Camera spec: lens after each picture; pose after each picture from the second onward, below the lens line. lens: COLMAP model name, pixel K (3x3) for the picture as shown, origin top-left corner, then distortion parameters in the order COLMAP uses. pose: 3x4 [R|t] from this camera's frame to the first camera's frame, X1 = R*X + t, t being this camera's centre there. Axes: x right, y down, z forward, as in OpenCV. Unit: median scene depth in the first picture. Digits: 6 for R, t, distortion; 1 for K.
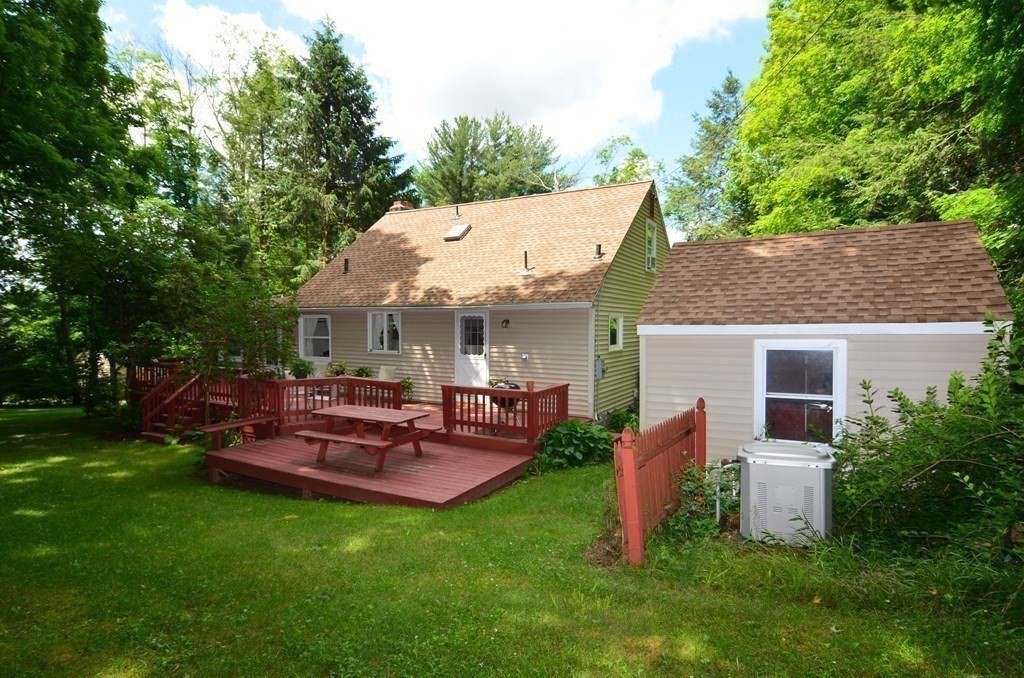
lens RADIAL K [[538.7, 0, 516.5], [0, 538.7, 341.3], [0, 0, 1]] dist [0.004378, -0.019424]
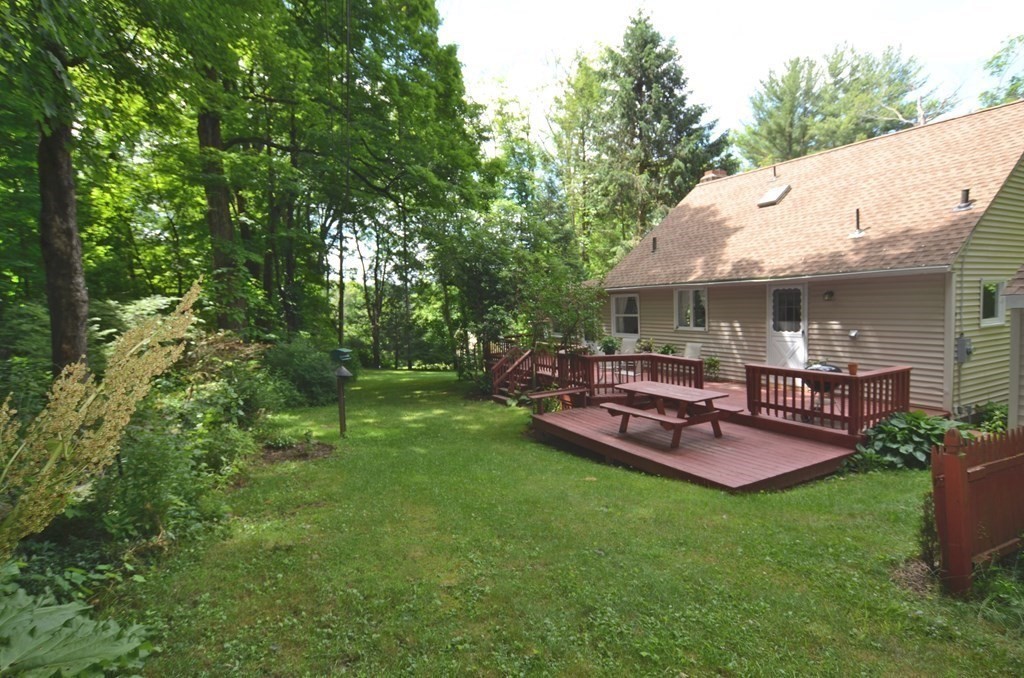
lens RADIAL K [[538.7, 0, 516.5], [0, 538.7, 341.3], [0, 0, 1]] dist [0.004378, -0.019424]
pose [[0.836507, 0.006750, -0.547915, 0.029830], [0.019585, 0.998917, 0.042206, -0.005433], [0.547607, -0.046036, 0.835469, -0.006725]]
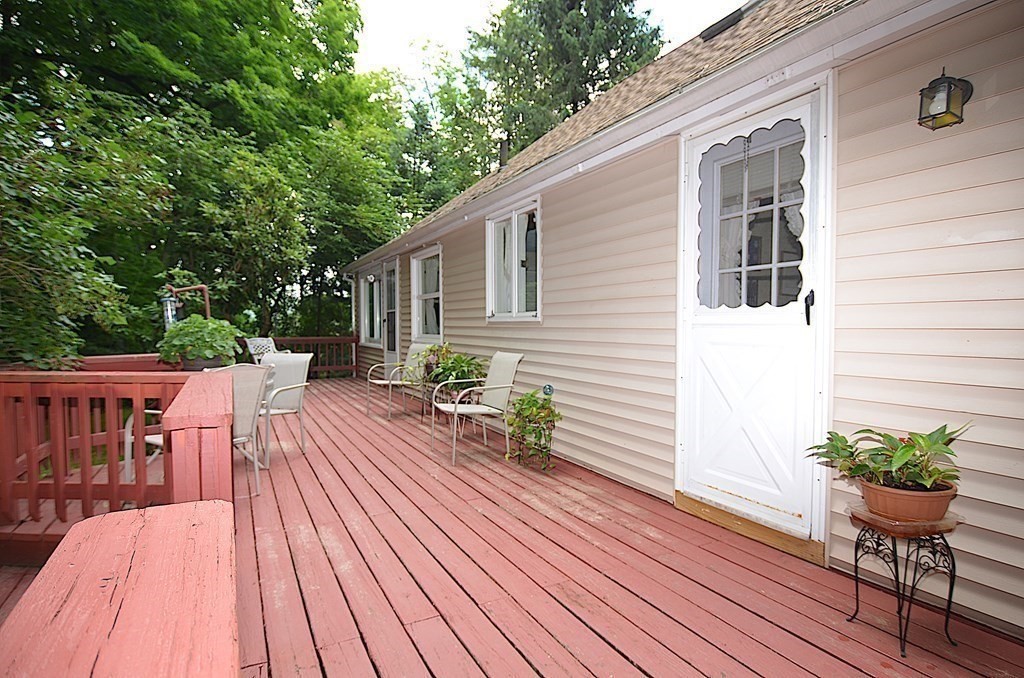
lens RADIAL K [[538.7, 0, 516.5], [0, 538.7, 341.3], [0, 0, 1]] dist [0.004378, -0.019424]
pose [[0.838827, 0.013741, -0.544225, -0.035603], [-0.015902, 0.999873, 0.000737, 0.036374], [0.544166, 0.008036, 0.838939, 0.673281]]
